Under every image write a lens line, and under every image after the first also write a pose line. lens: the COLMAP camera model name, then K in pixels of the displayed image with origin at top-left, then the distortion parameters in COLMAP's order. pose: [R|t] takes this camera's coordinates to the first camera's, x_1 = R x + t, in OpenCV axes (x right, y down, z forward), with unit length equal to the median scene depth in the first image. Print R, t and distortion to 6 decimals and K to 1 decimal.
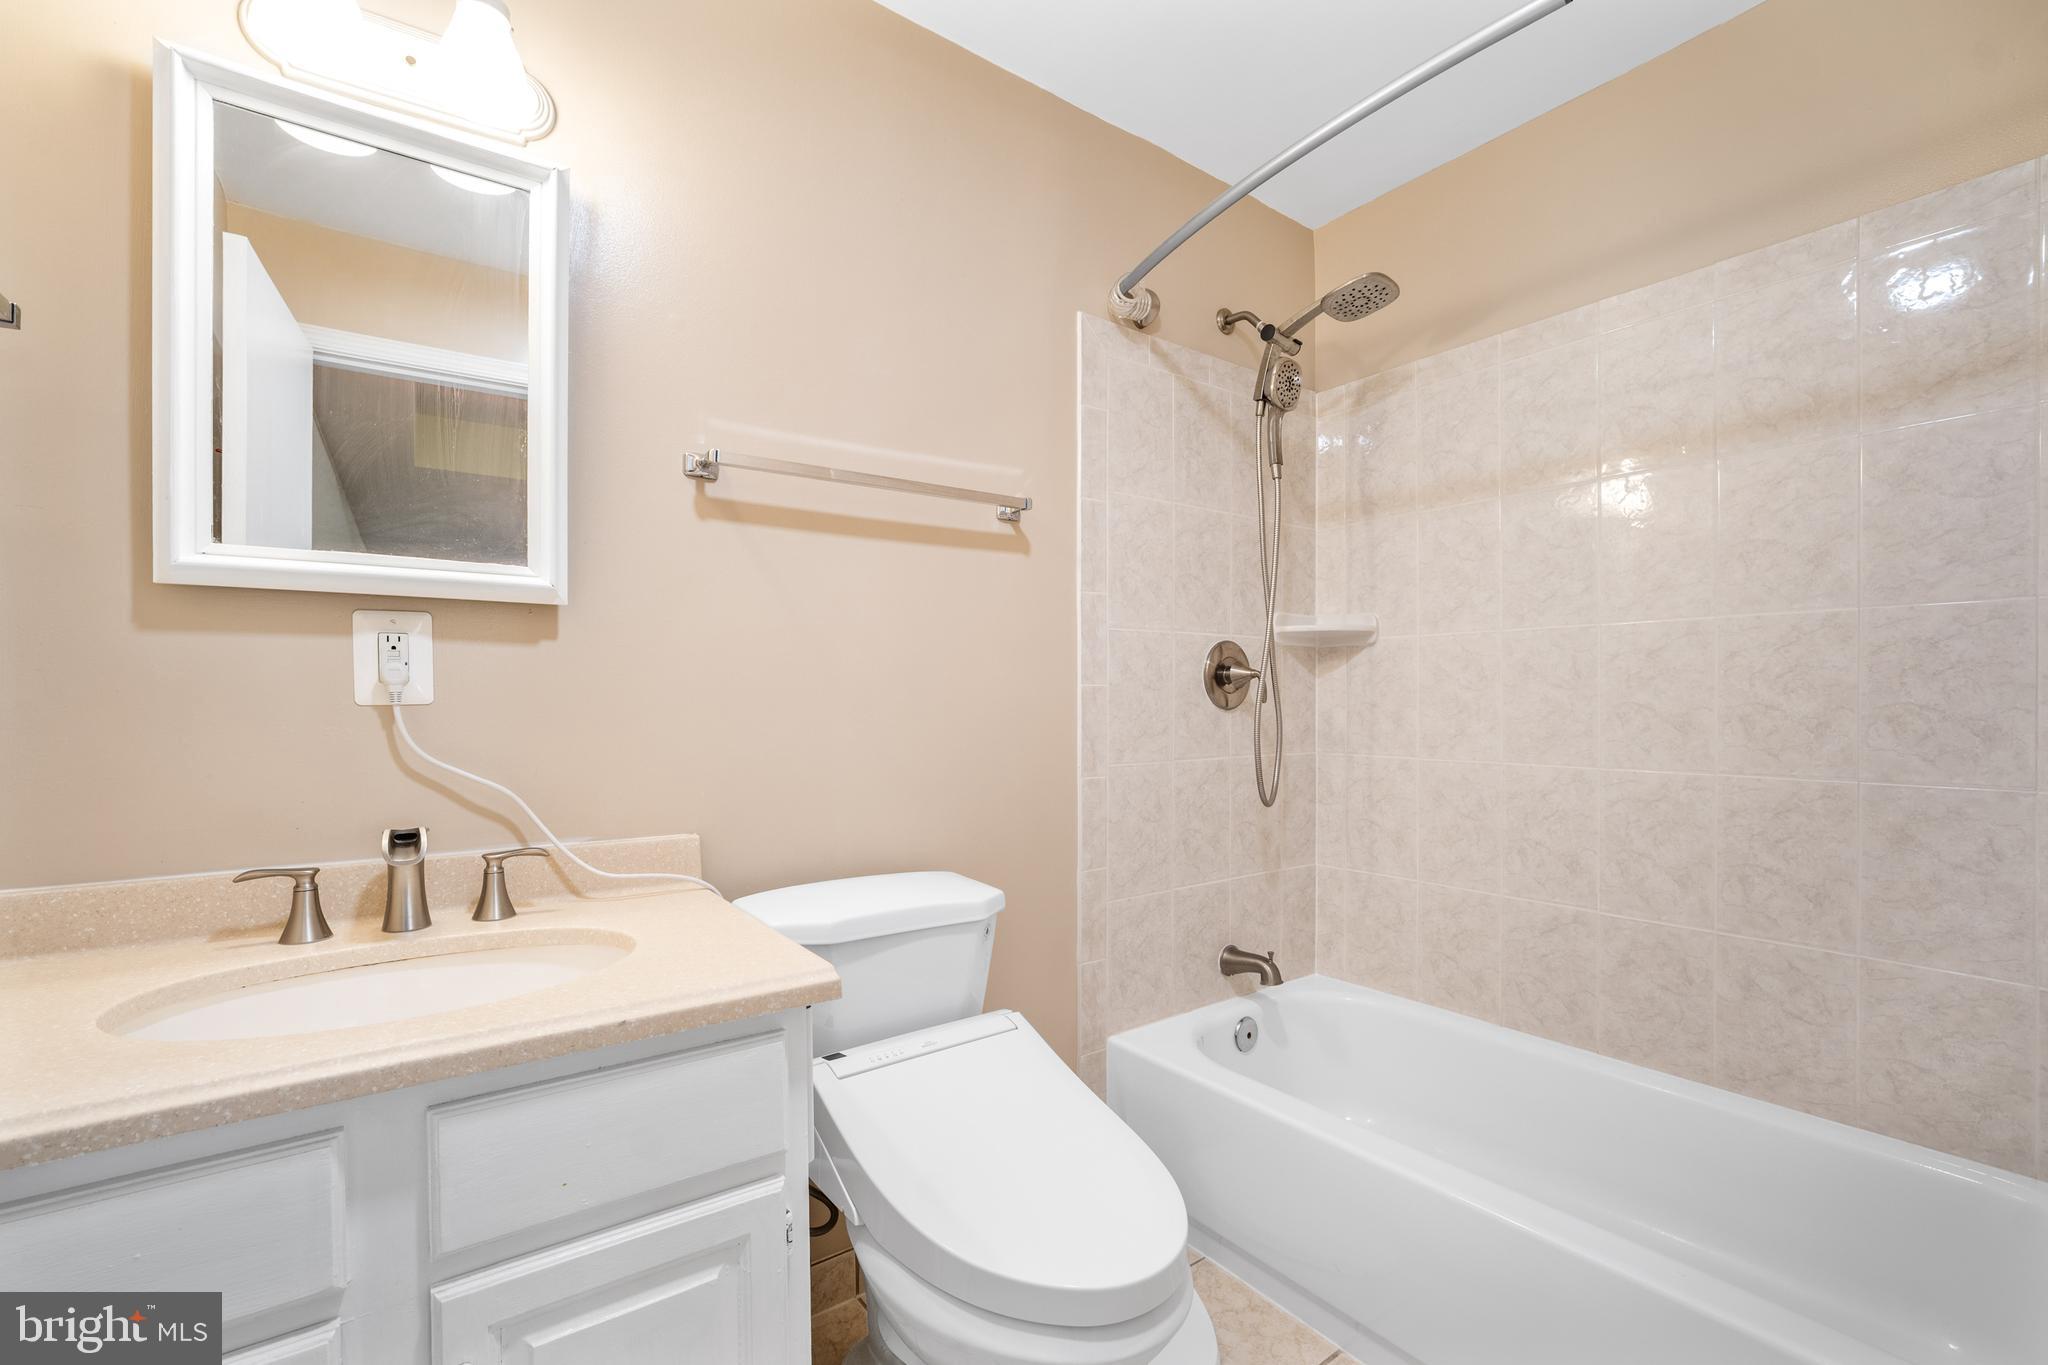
lens RADIAL K [[865.4, 0, 1008.8], [0, 865.4, 692.5], [0, 0, 1]] dist [-0.032098, -0.000478]
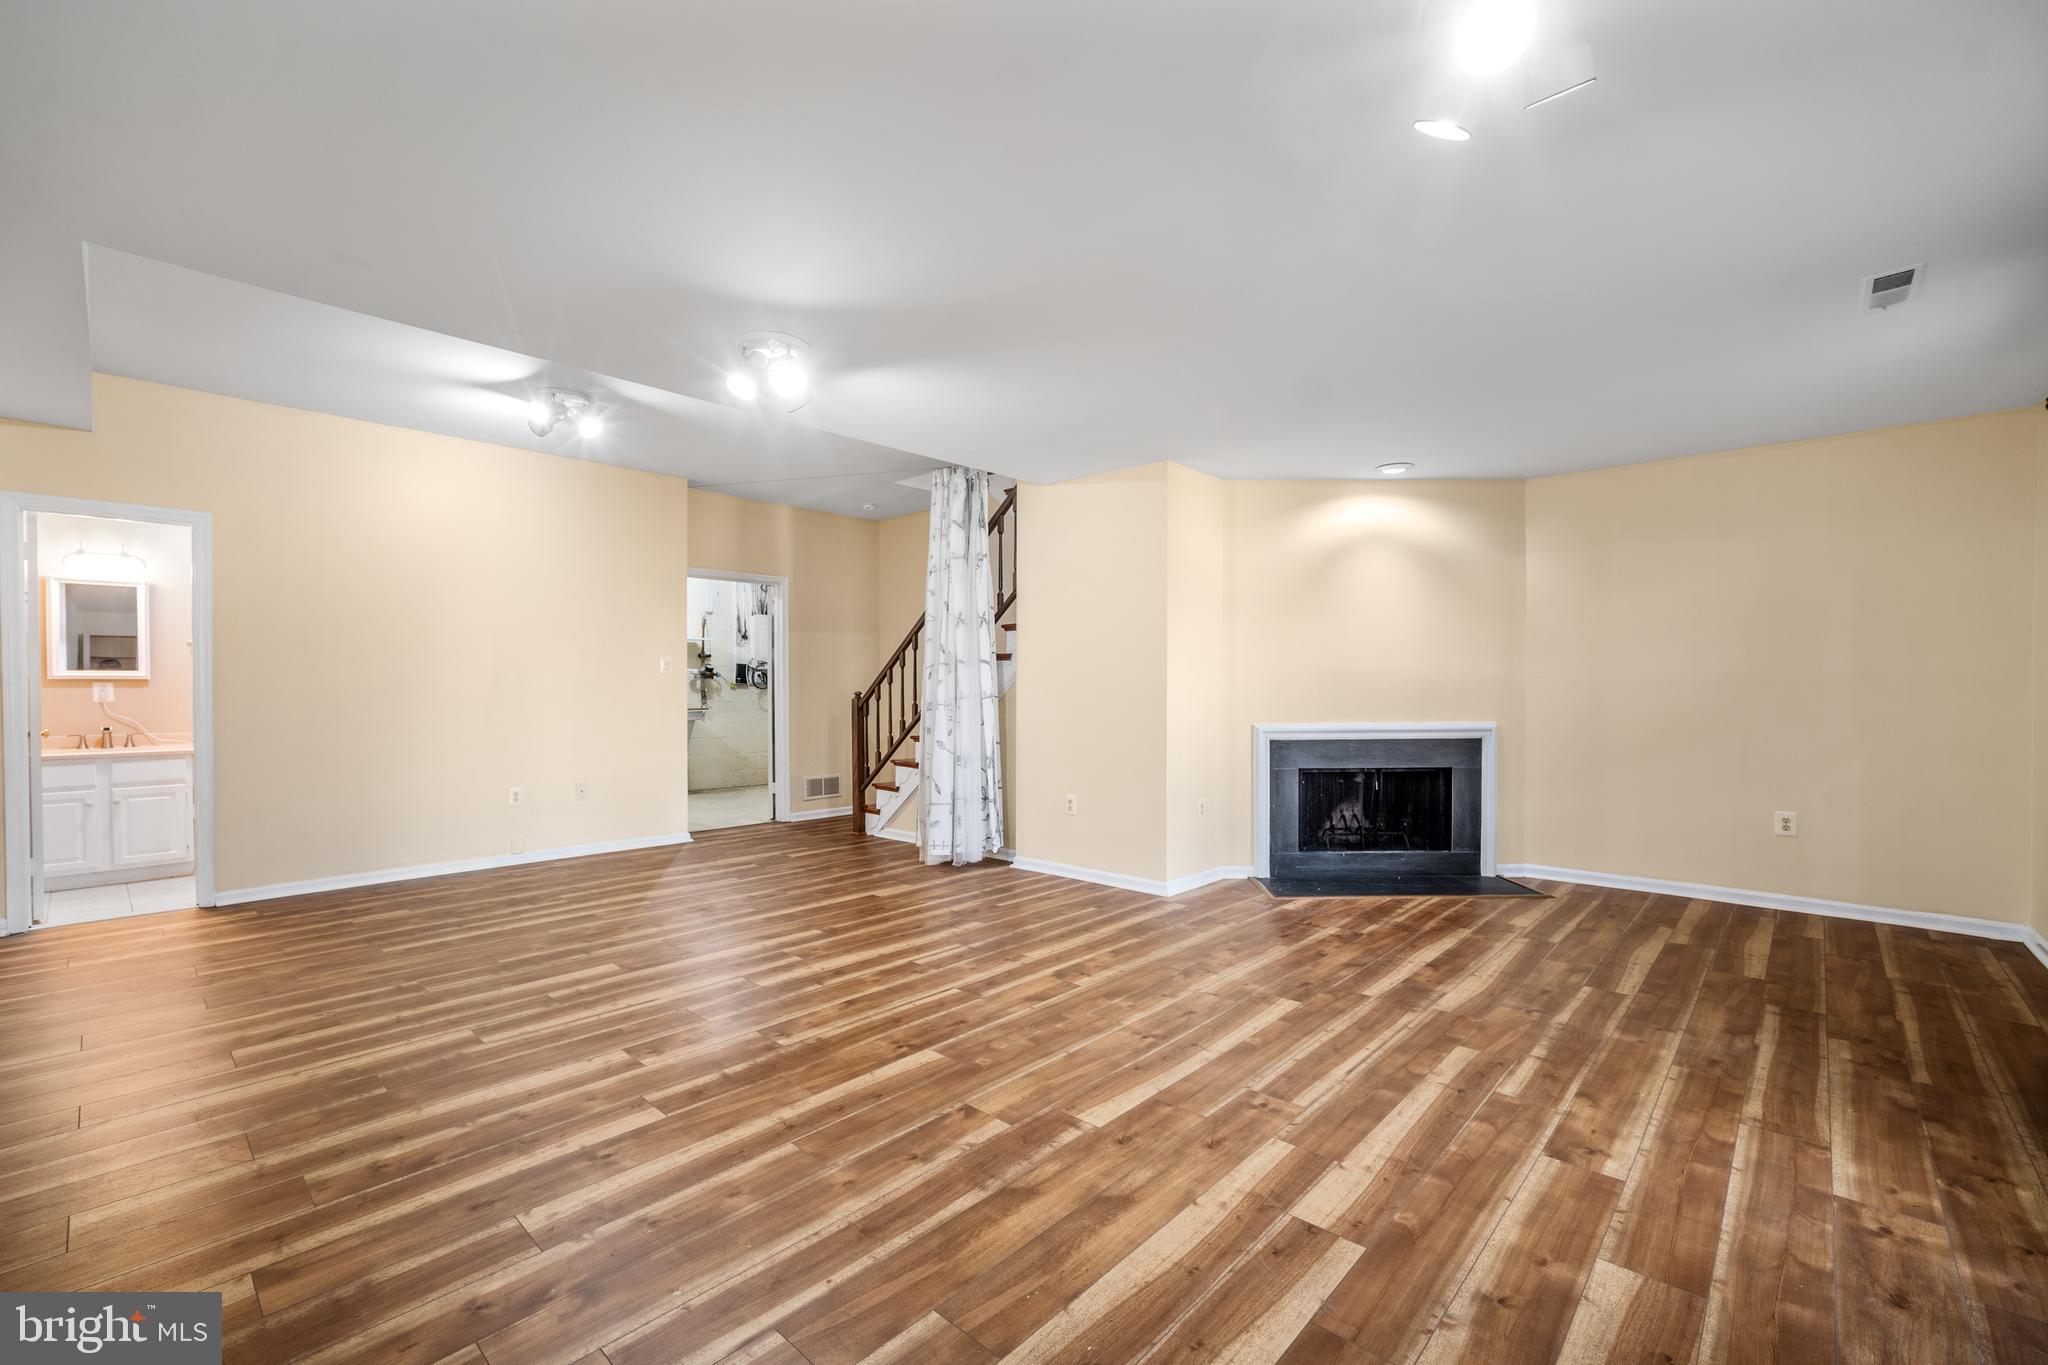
lens RADIAL K [[877.6, 0, 1011.4], [0, 877.6, 674.0], [0, 0, 1]] dist [-0.023355, 0.004447]
pose [[0.979369, 0.003594, 0.202049, 3.208575], [-0.003751, 0.999993, 0.000391, -0.162740], [-0.202046, -0.001141, 0.979375, -4.634530]]
